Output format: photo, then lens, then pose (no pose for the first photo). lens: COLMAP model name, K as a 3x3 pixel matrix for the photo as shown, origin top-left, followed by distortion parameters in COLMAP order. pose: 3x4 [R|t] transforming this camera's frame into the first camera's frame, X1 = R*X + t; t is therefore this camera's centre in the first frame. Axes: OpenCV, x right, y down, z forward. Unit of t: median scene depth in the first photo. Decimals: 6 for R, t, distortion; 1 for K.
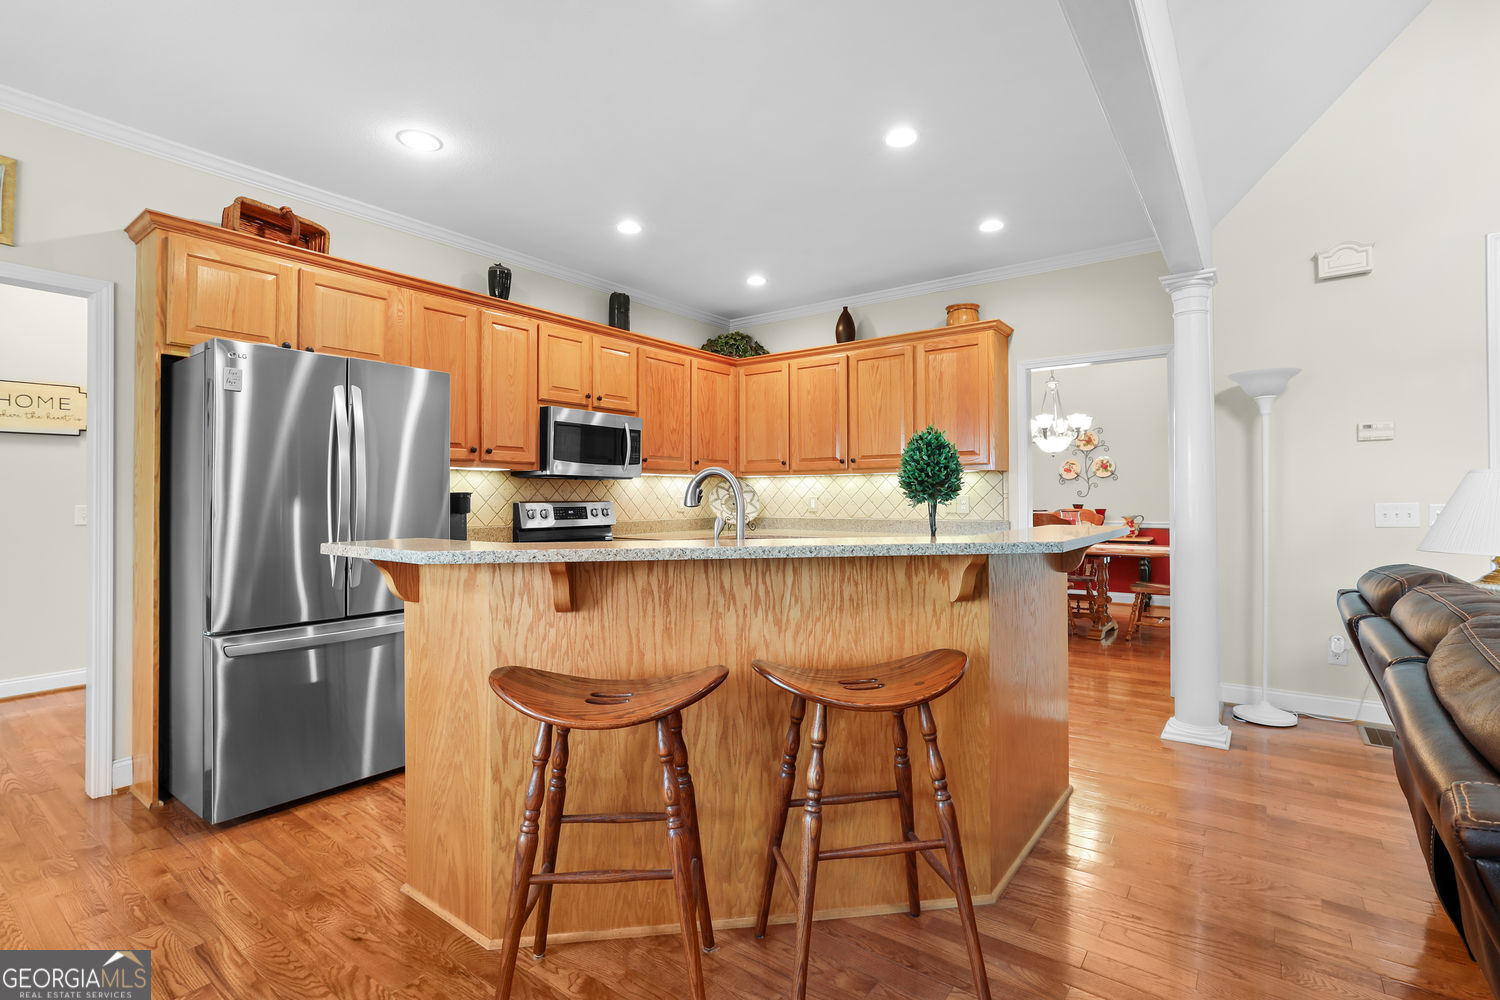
lens RADIAL K [[702.4, 0, 752.1], [0, 702.4, 495.3], [0, 0, 1]] dist [0.000714, 0.000091]
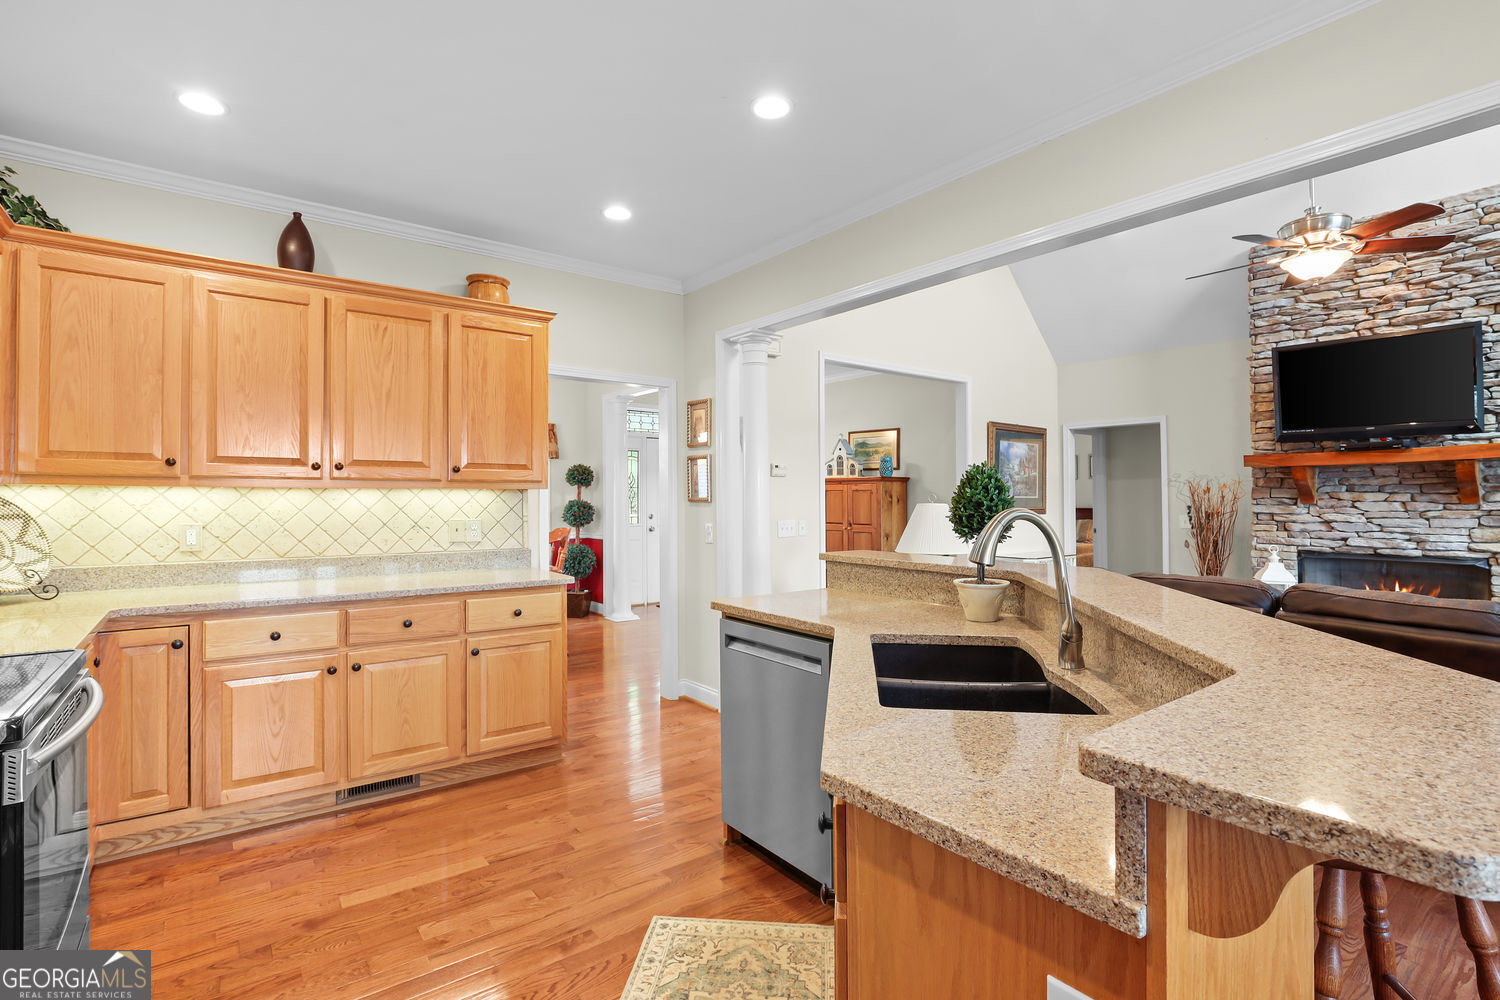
lens RADIAL K [[702.4, 0, 751.7], [0, 702.4, 499.1], [0, 0, 1]] dist [0.000714, 0.000091]
pose [[0.269861, 0.002766, 0.962895, -0.347448], [-0.004158, 0.999990, -0.001707, -0.020007], [-0.962890, -0.003543, 0.269870, 0.454035]]
